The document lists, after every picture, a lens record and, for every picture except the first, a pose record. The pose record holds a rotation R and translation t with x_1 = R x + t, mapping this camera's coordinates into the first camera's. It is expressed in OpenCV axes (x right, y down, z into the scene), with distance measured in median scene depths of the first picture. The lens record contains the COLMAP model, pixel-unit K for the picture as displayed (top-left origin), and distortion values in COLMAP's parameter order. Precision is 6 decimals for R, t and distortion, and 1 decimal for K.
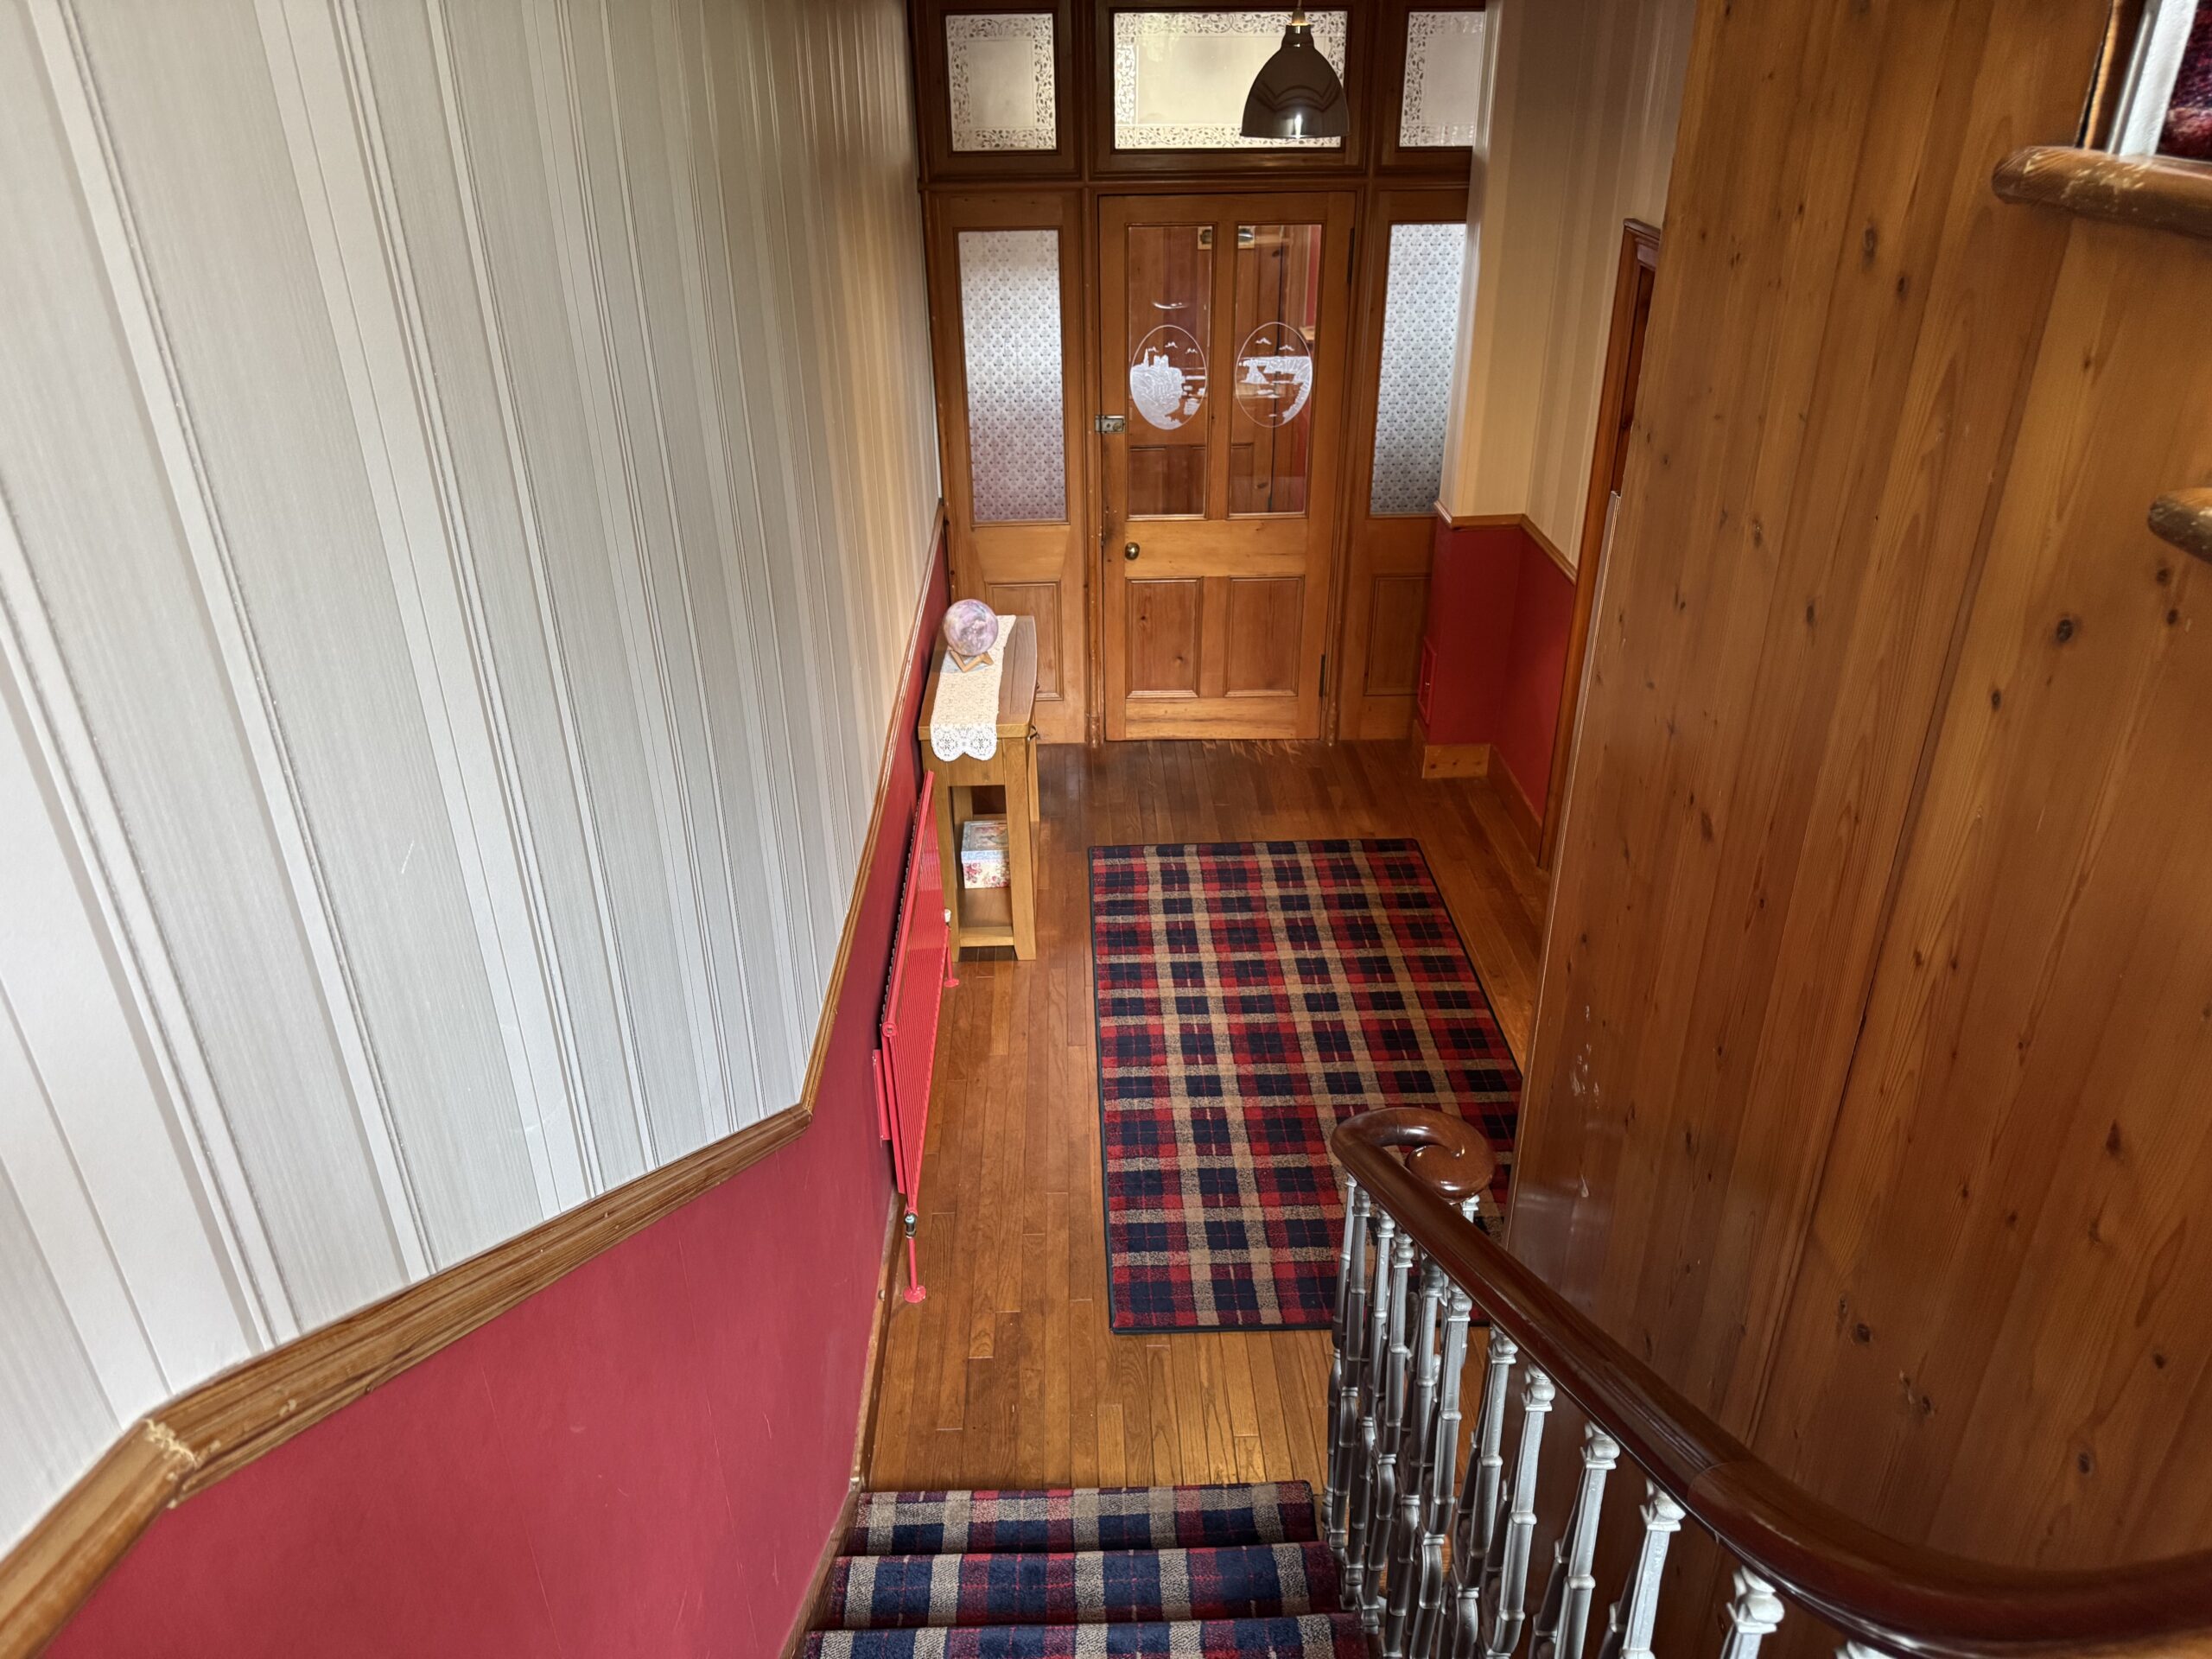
lens RADIAL K [[1552.0, 0, 1106.0], [0, 1552.0, 829.5], [0, 0, 1]] dist [0.113288, -0.150567]
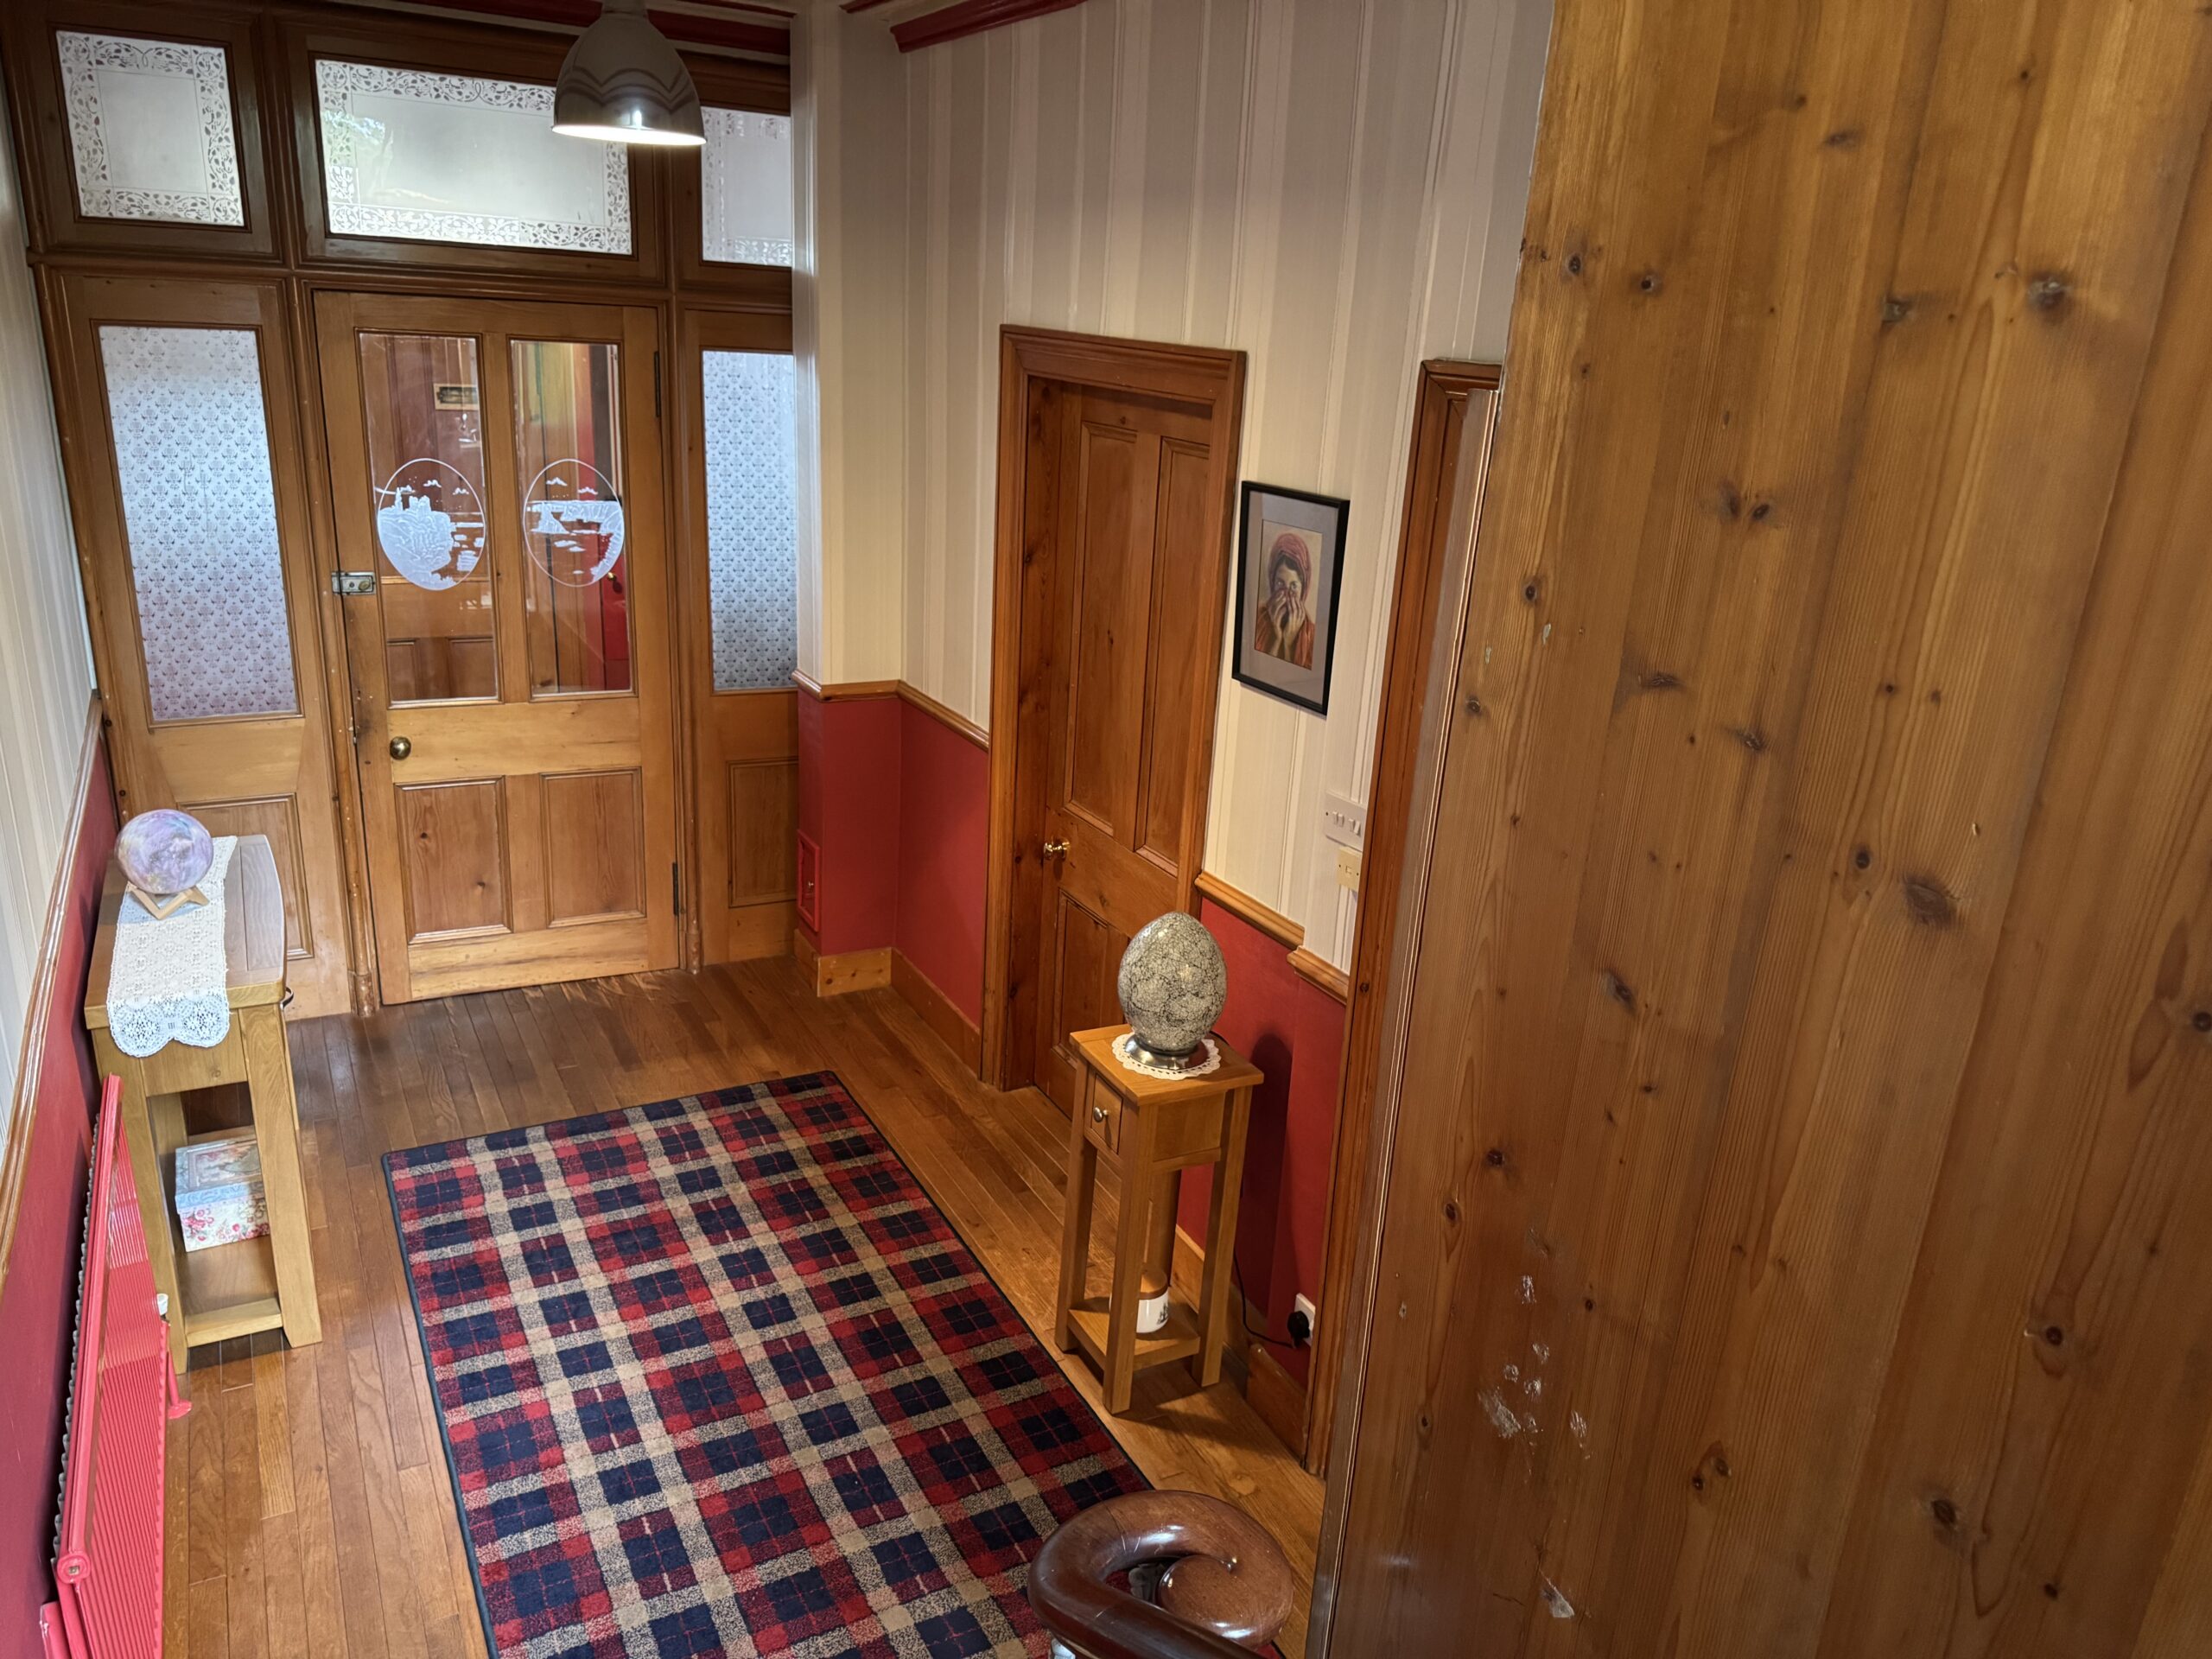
lens RADIAL K [[1572.5, 0, 1106.0], [0, 1572.5, 829.5], [0, 0, 1]] dist [0.043040, -0.064432]
pose [[0.889428, -0.083536, 0.449376, -0.029216], [0.150813, 0.981733, -0.116000, -0.000669], [-0.431477, 0.170946, 0.885779, 0.202287]]
